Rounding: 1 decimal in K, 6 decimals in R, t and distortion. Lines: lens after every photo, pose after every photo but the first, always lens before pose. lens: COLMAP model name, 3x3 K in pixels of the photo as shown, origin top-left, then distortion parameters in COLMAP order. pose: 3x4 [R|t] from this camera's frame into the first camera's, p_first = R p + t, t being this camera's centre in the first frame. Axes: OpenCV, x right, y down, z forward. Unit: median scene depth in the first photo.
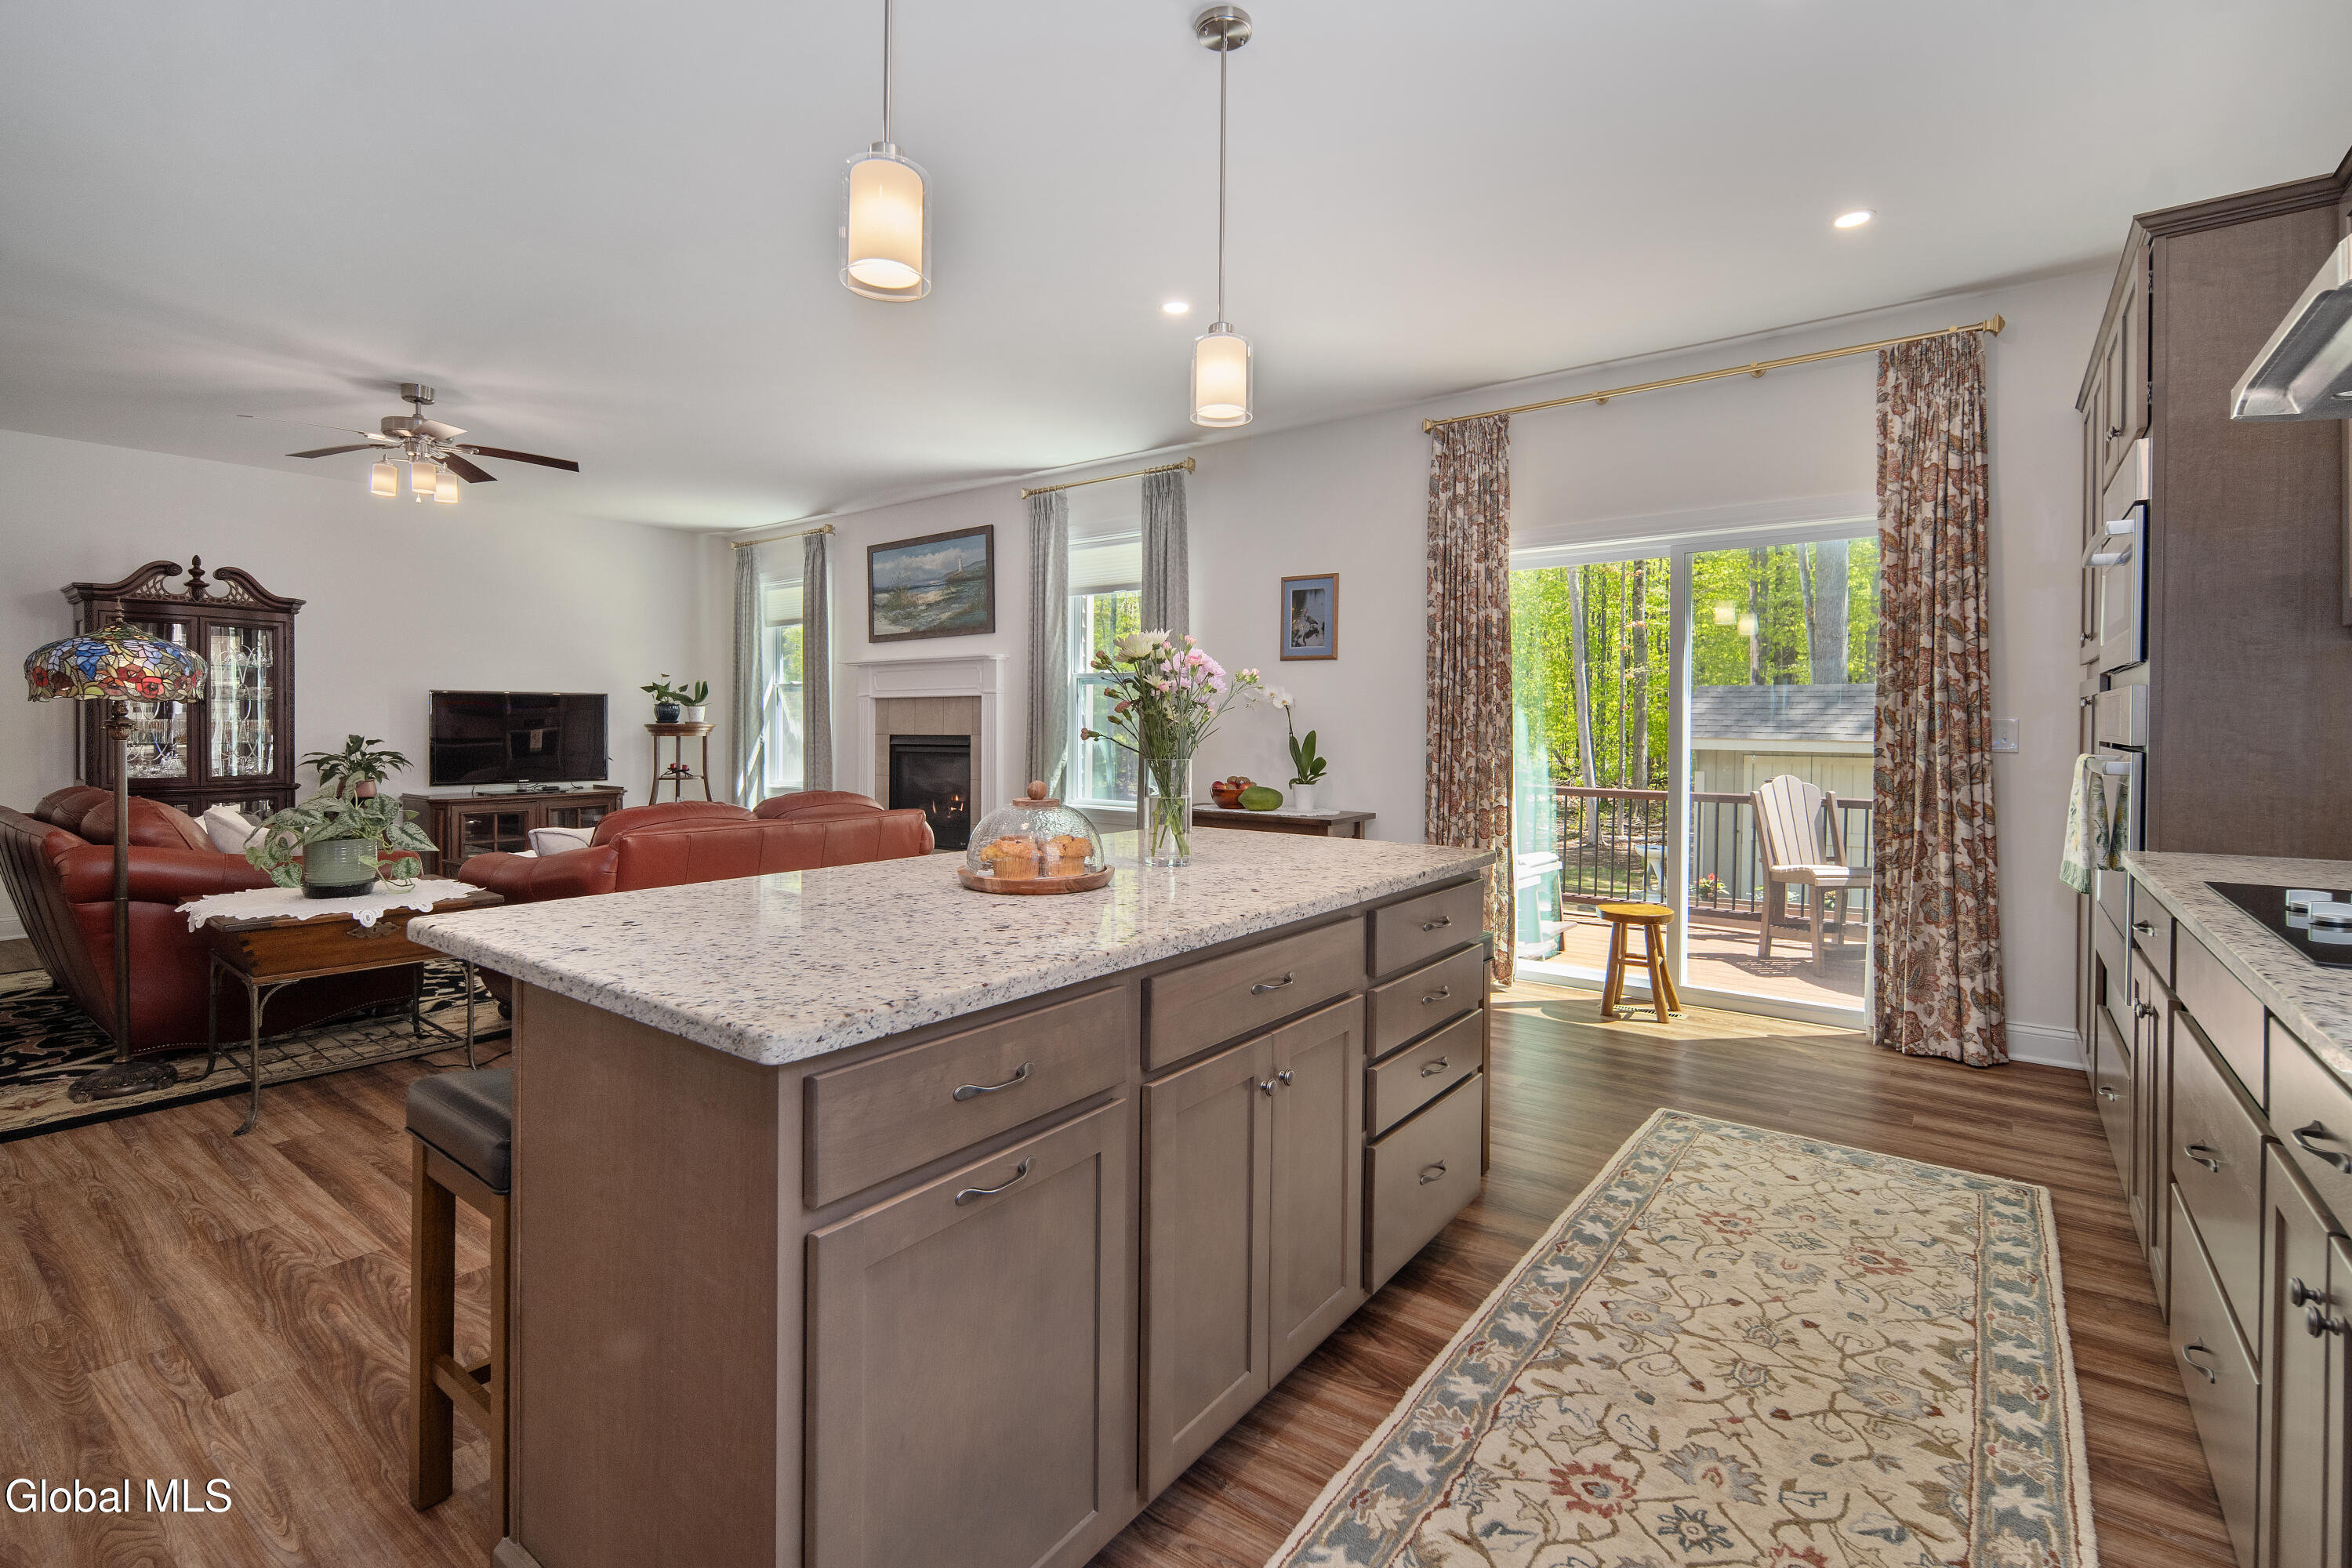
lens RADIAL K [[1056.3, 0, 1149.6], [0, 1056.3, 755.6], [0, 0, 1]] dist [0.005549, -0.002601]
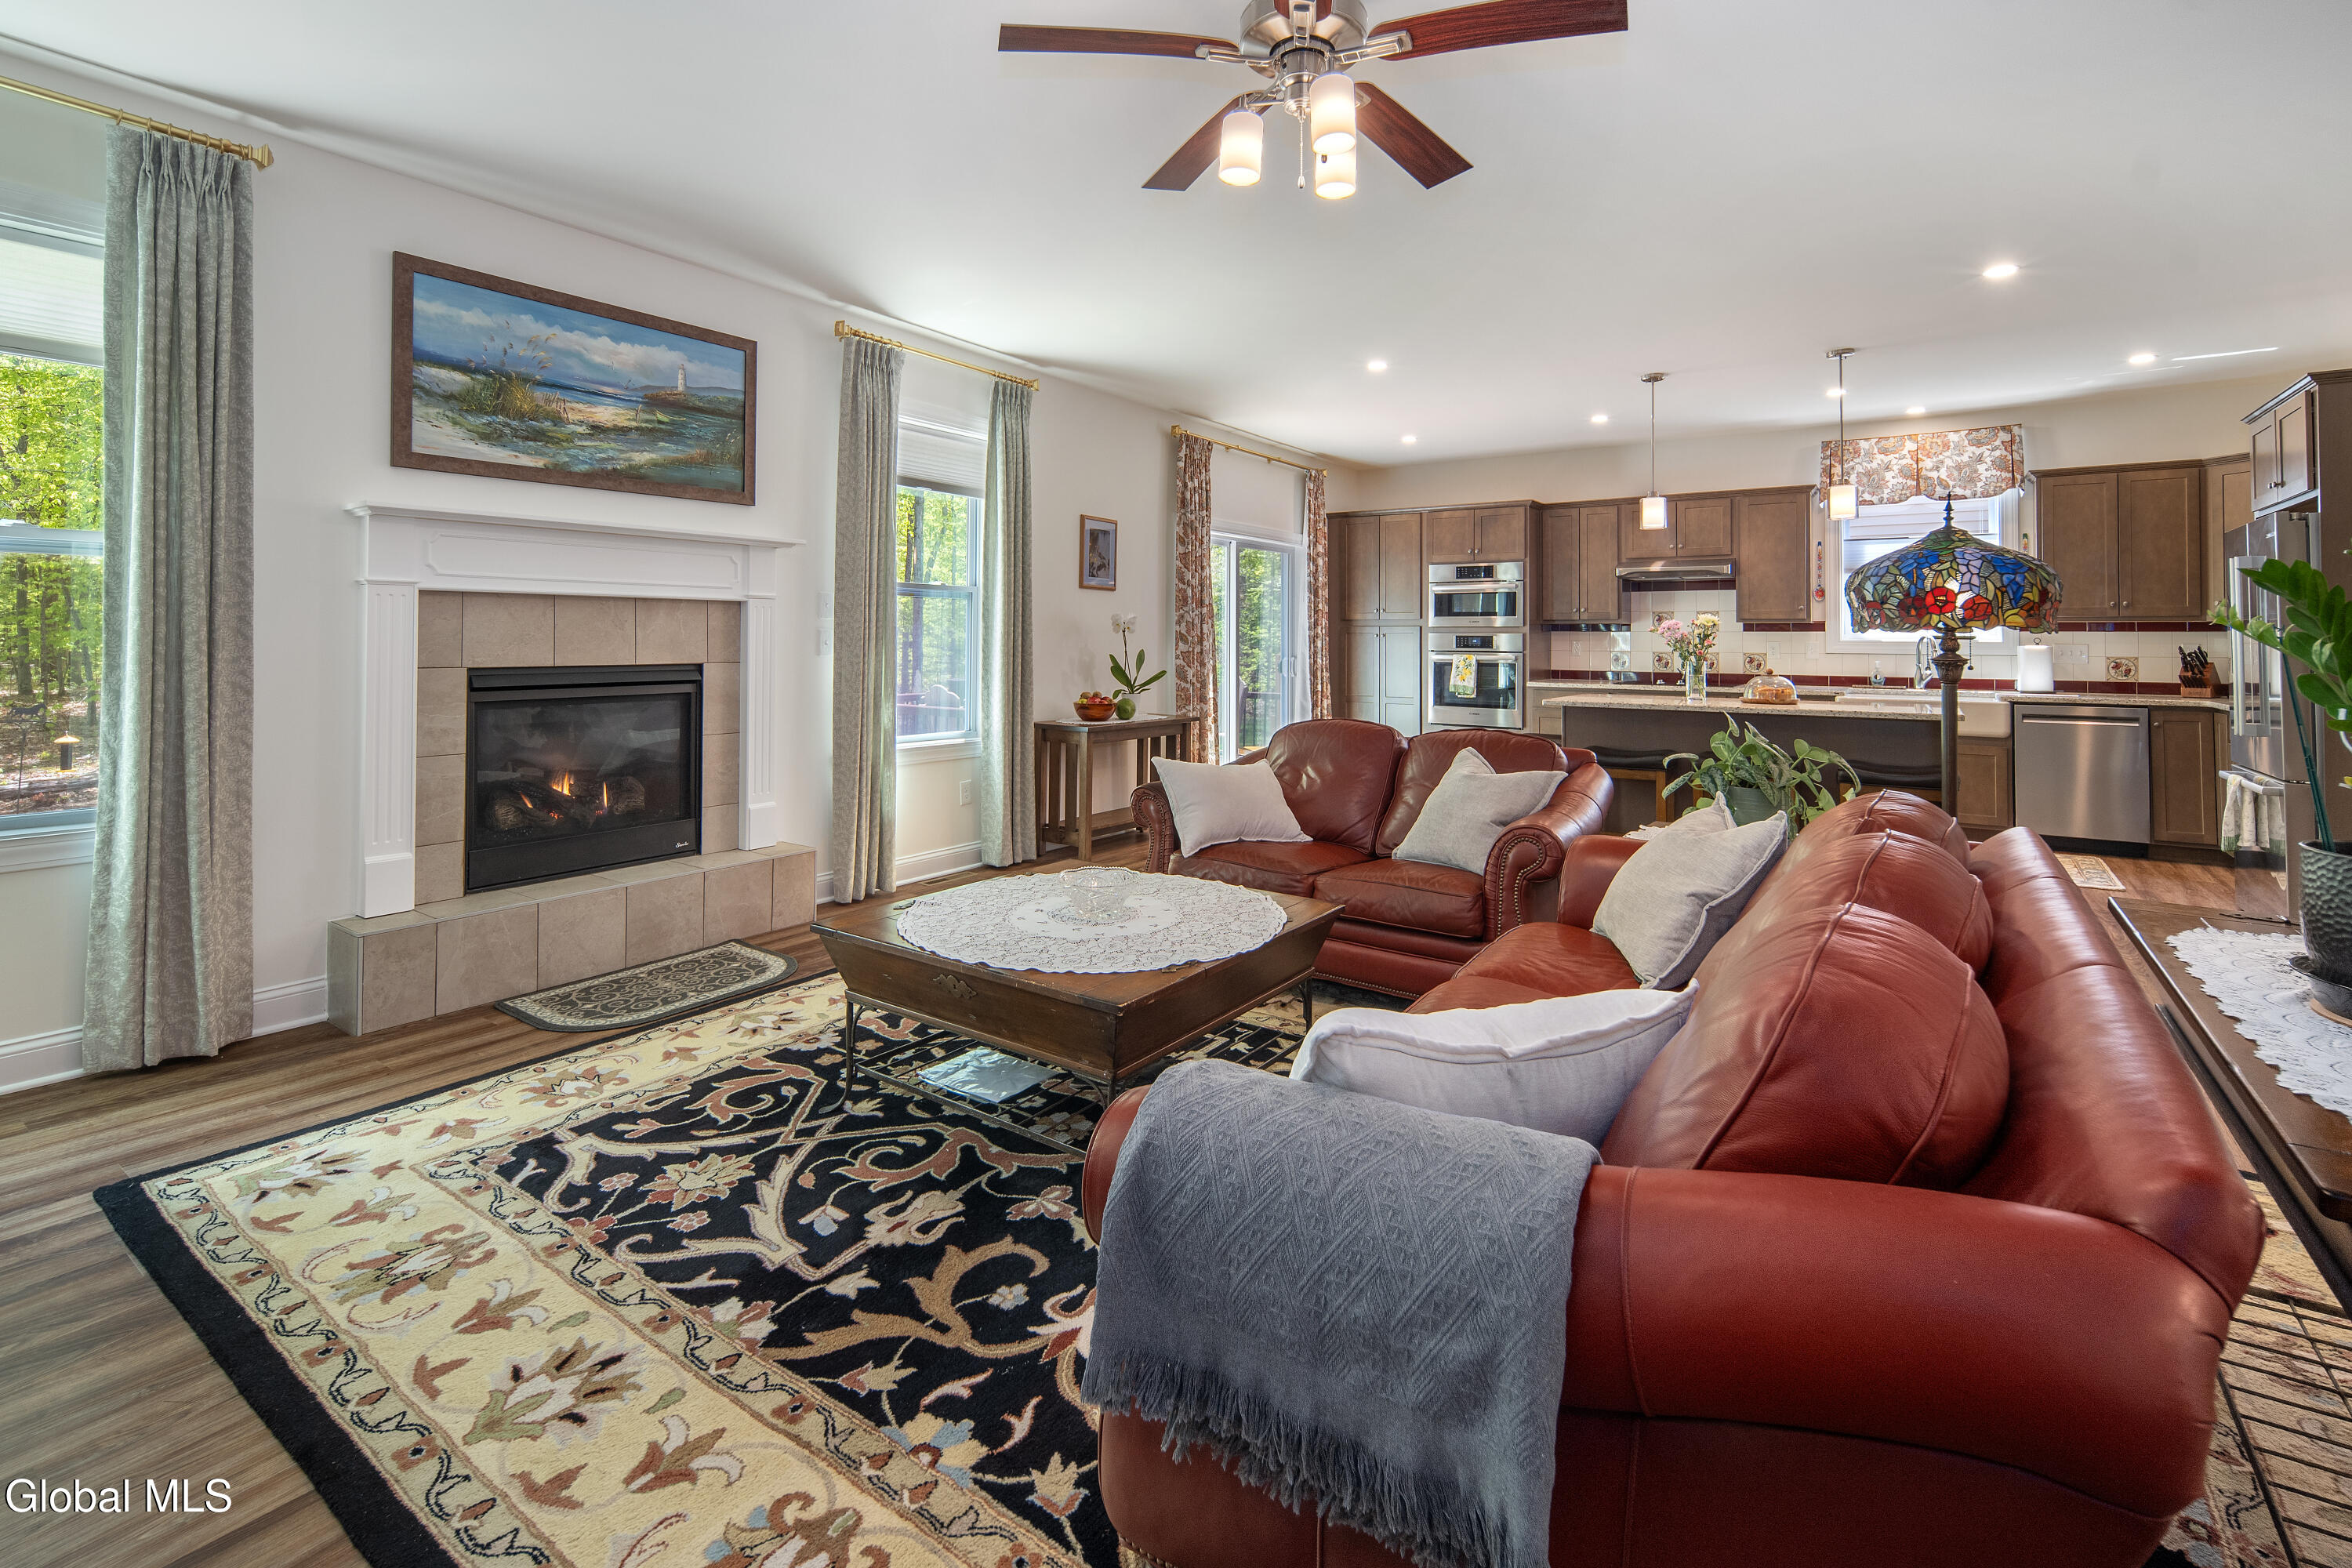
lens RADIAL K [[1056.3, 0, 1189.9], [0, 1056.3, 623.0], [0, 0, 1]] dist [0.005549, -0.002601]
pose [[-0.064576, 0.010511, 0.997857, -1.509268], [0.022833, 0.999698, -0.009053, -0.057738], [-0.997652, 0.022199, -0.064797, 1.425103]]
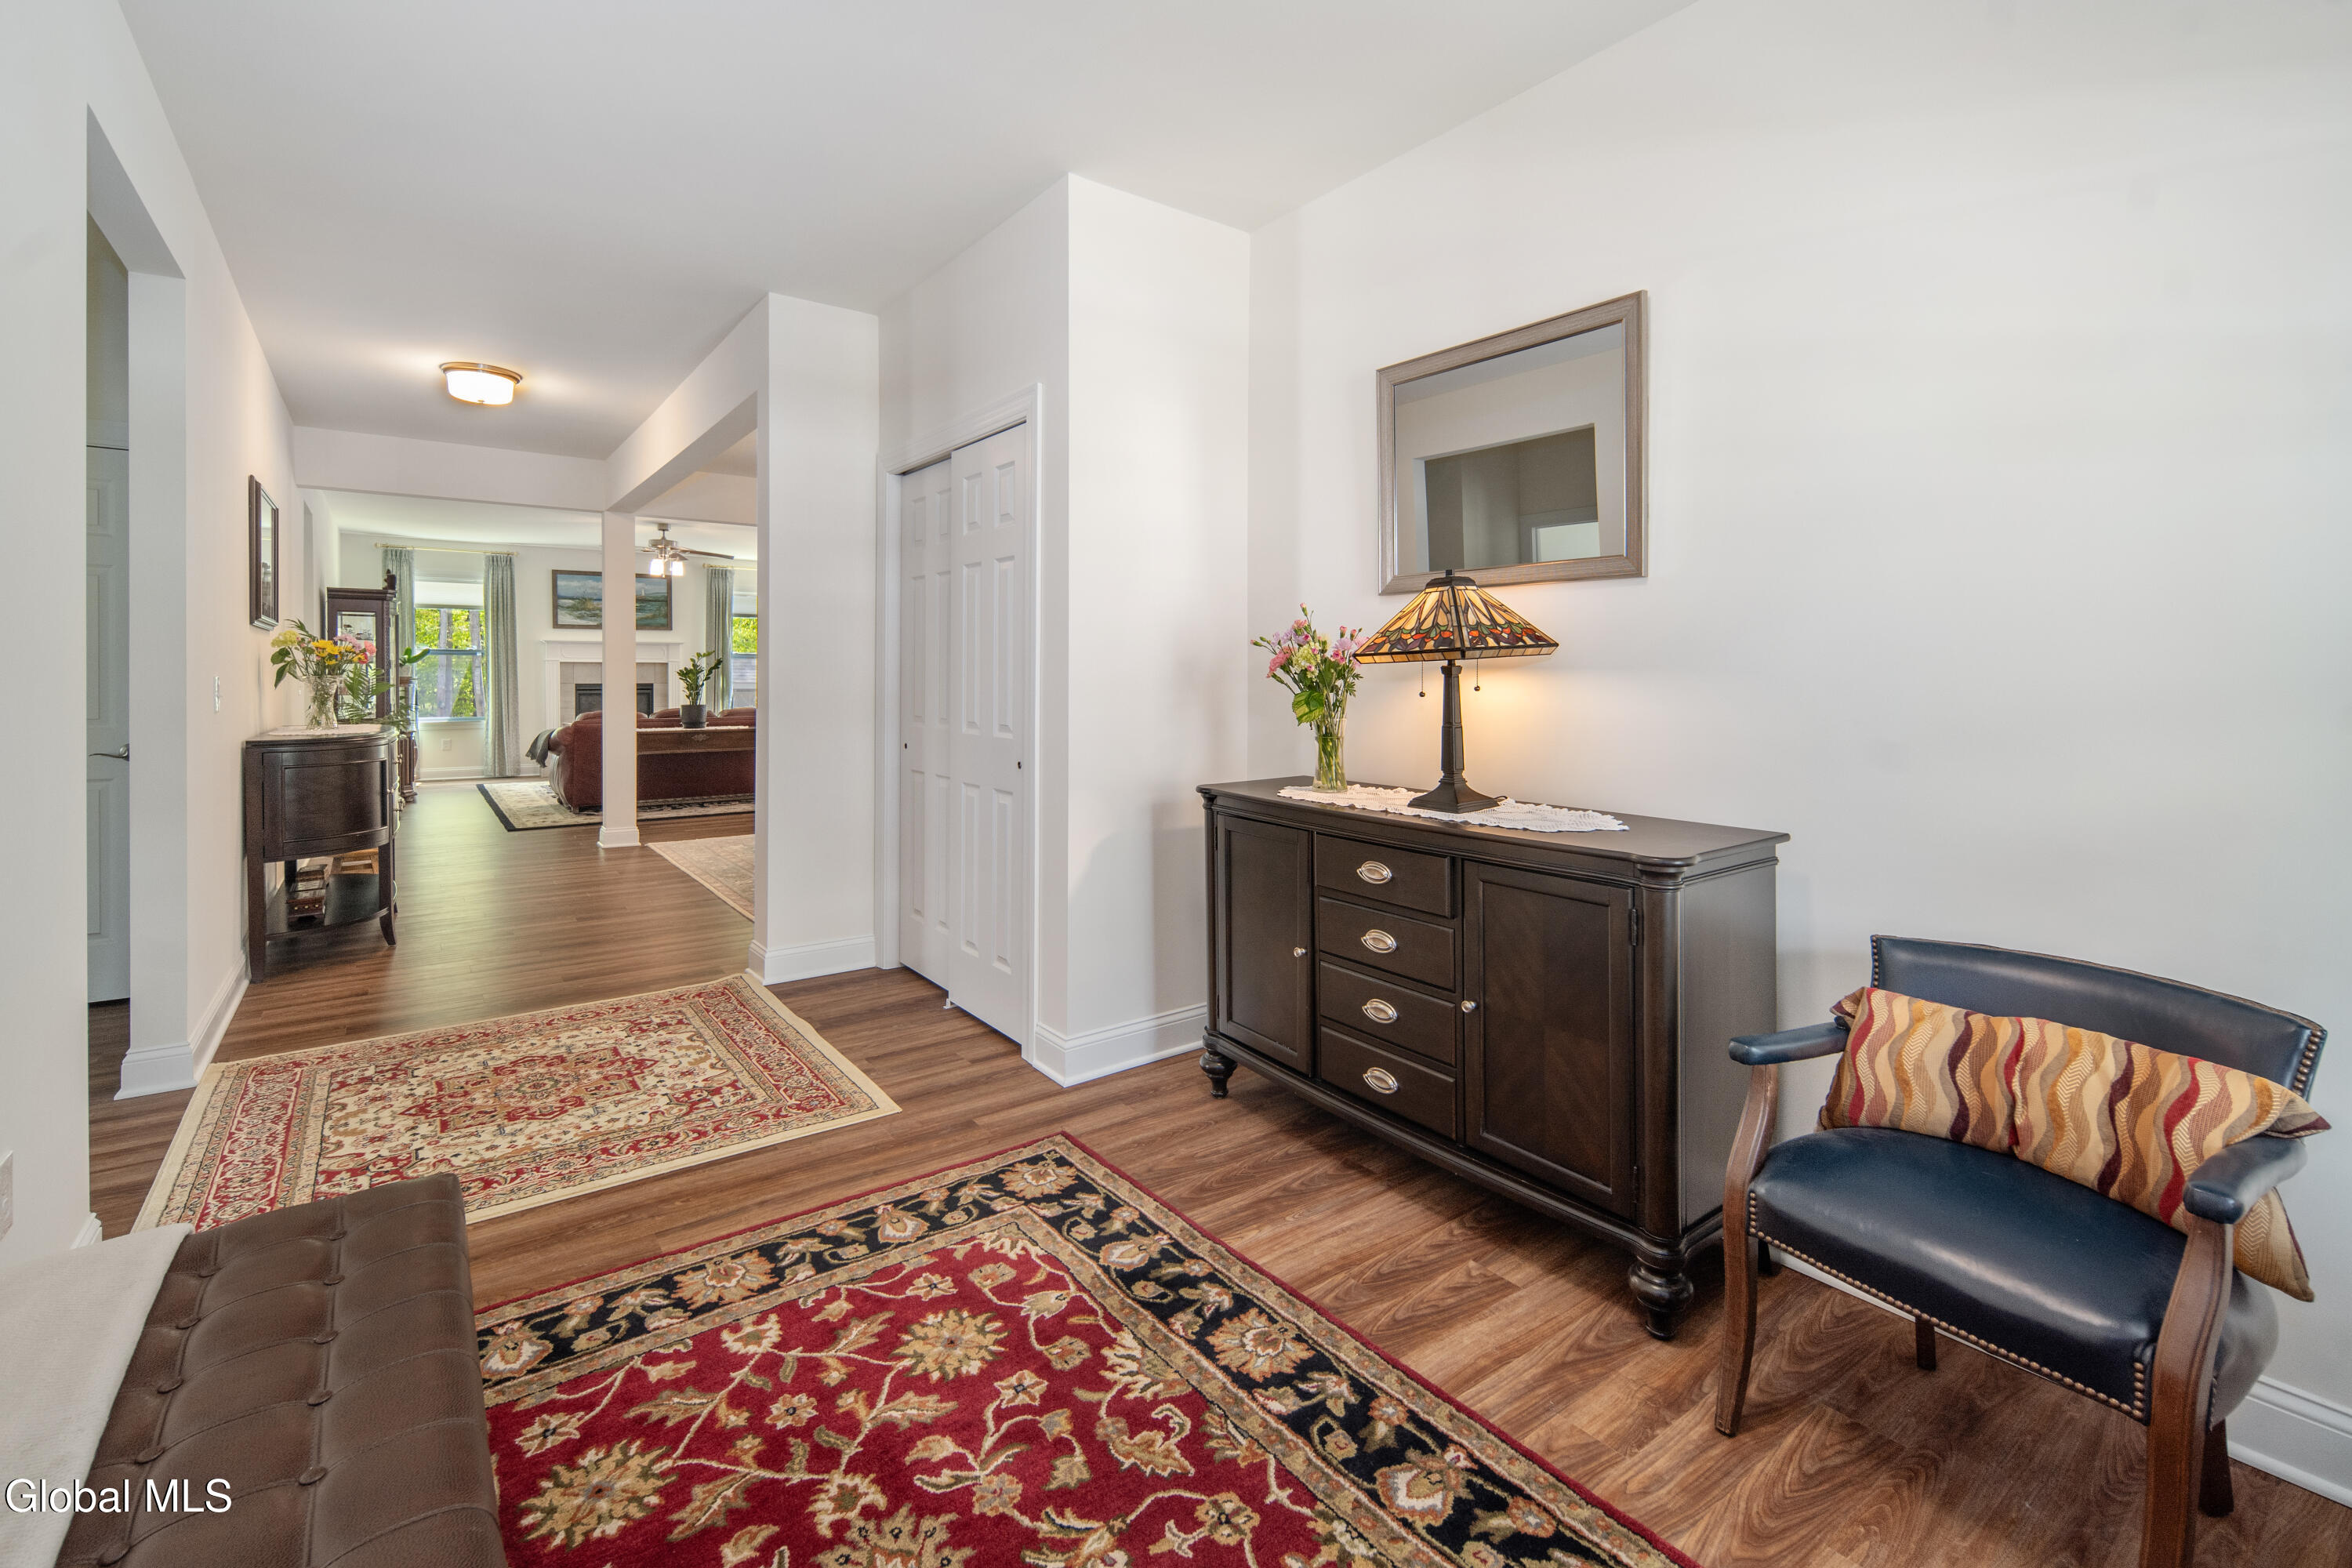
lens RADIAL K [[1056.3, 0, 1197.3], [0, 1056.3, 681.6], [0, 0, 1]] dist [0.005549, -0.002601]
pose [[0.255321, -0.008467, 0.966819, -3.288725], [0.028613, 0.999590, 0.001197, 0.006156], [-0.966433, 0.027358, 0.255459, -0.792968]]
